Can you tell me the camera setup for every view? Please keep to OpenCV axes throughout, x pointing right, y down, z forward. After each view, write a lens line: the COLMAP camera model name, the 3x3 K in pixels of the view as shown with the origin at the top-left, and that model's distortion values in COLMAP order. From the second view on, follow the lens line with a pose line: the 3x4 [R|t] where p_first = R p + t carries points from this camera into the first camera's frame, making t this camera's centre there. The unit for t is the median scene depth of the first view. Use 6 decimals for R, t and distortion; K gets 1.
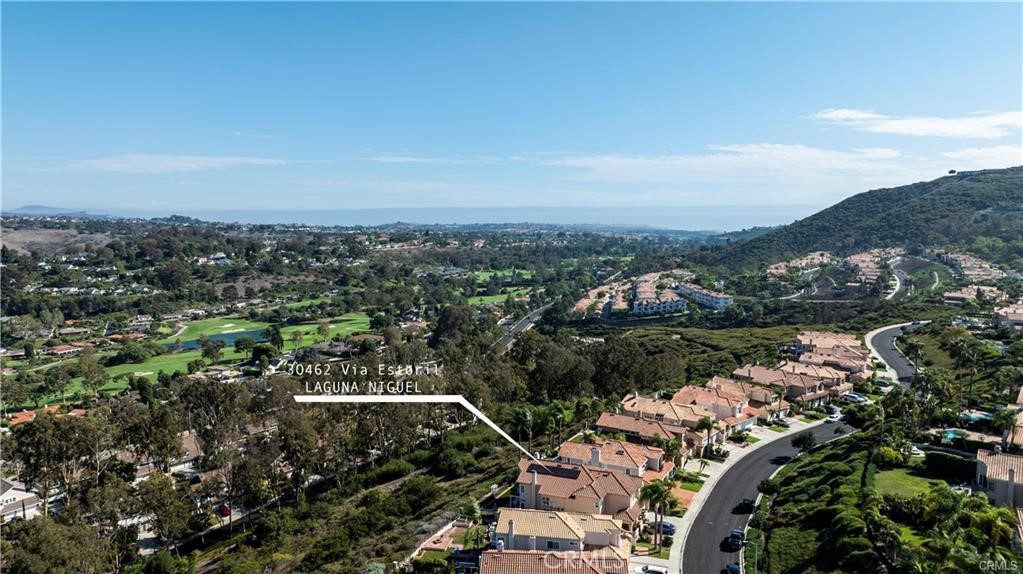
lens RADIAL K [[720.5, 0, 511.4], [0, 720.5, 282.5], [0, 0, 1]] dist [-0.031167, 0.031889]
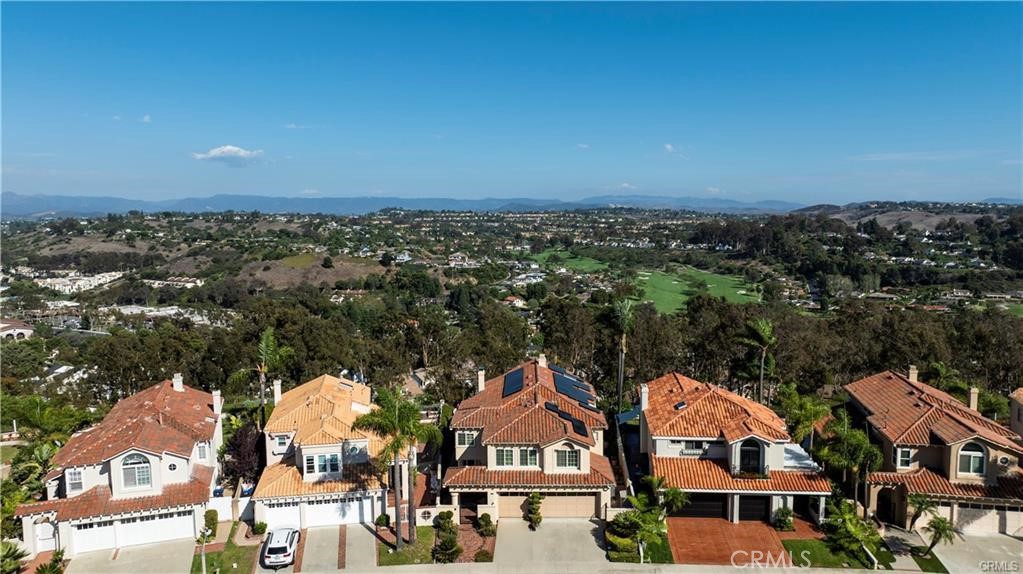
lens RADIAL K [[720.5, 0, 512.6], [0, 720.5, 285.7], [0, 0, 1]] dist [-0.031167, 0.031889]
pose [[0.376740, 0.096523, -0.921276, 0.091992], [-0.085291, 0.993946, 0.069259, 0.024165], [0.922384, 0.052484, 0.382692, 0.126280]]
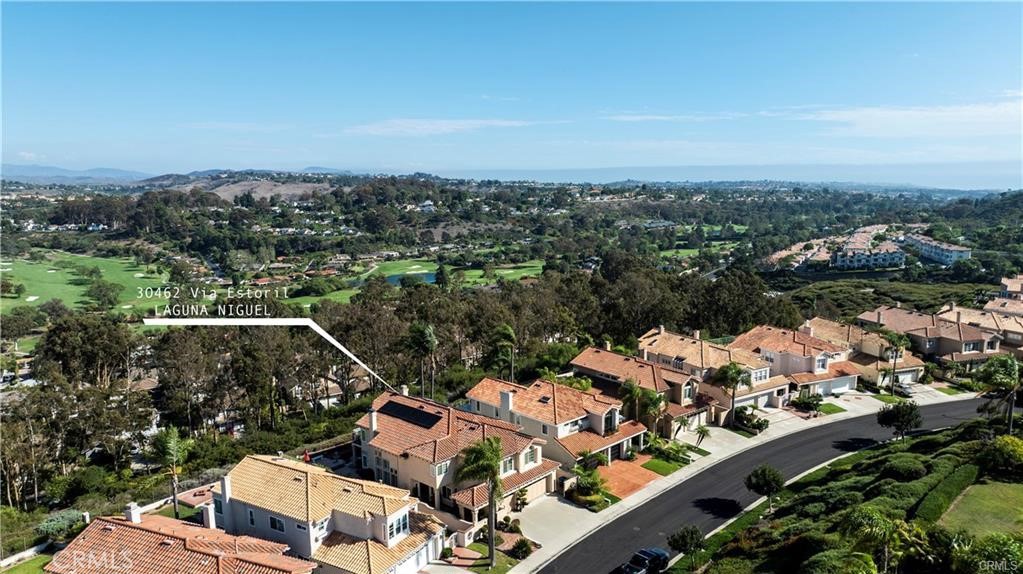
lens RADIAL K [[720.5, 0, 514.0], [0, 720.5, 286.1], [0, 0, 1]] dist [-0.031167, 0.031889]
pose [[0.948419, 0.045584, -0.313725, 0.056443], [-0.026965, 0.997621, 0.063438, 0.016608], [0.315870, -0.051706, 0.947392, 0.067601]]
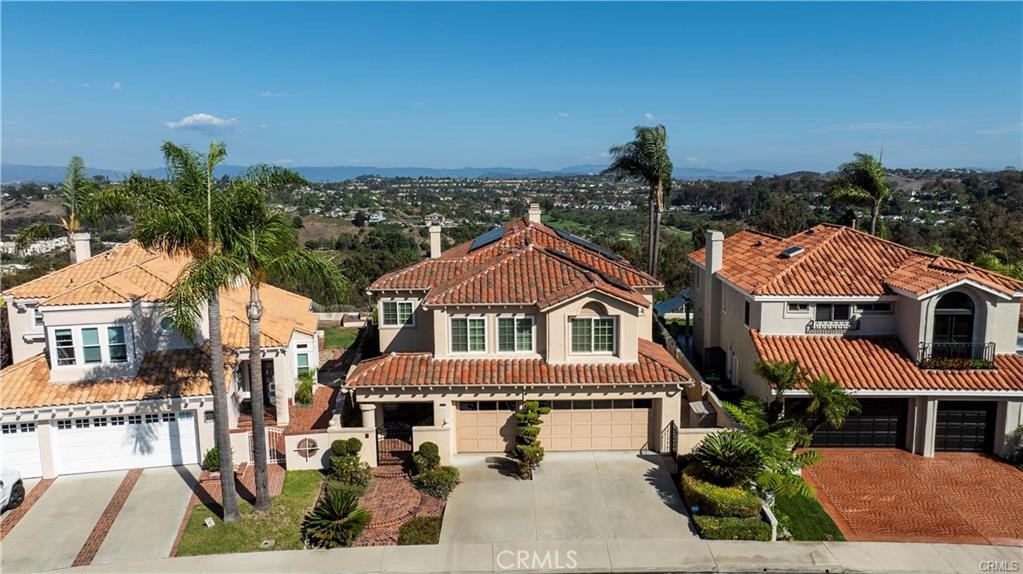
lens RADIAL K [[720.5, 0, 512.9], [0, 720.5, 282.3], [0, 0, 1]] dist [-0.031167, 0.031889]
pose [[0.403806, 0.127824, -0.905871, 0.059840], [-0.083417, 0.991210, 0.102681, 0.040072], [0.911033, 0.034101, 0.410920, 0.141333]]
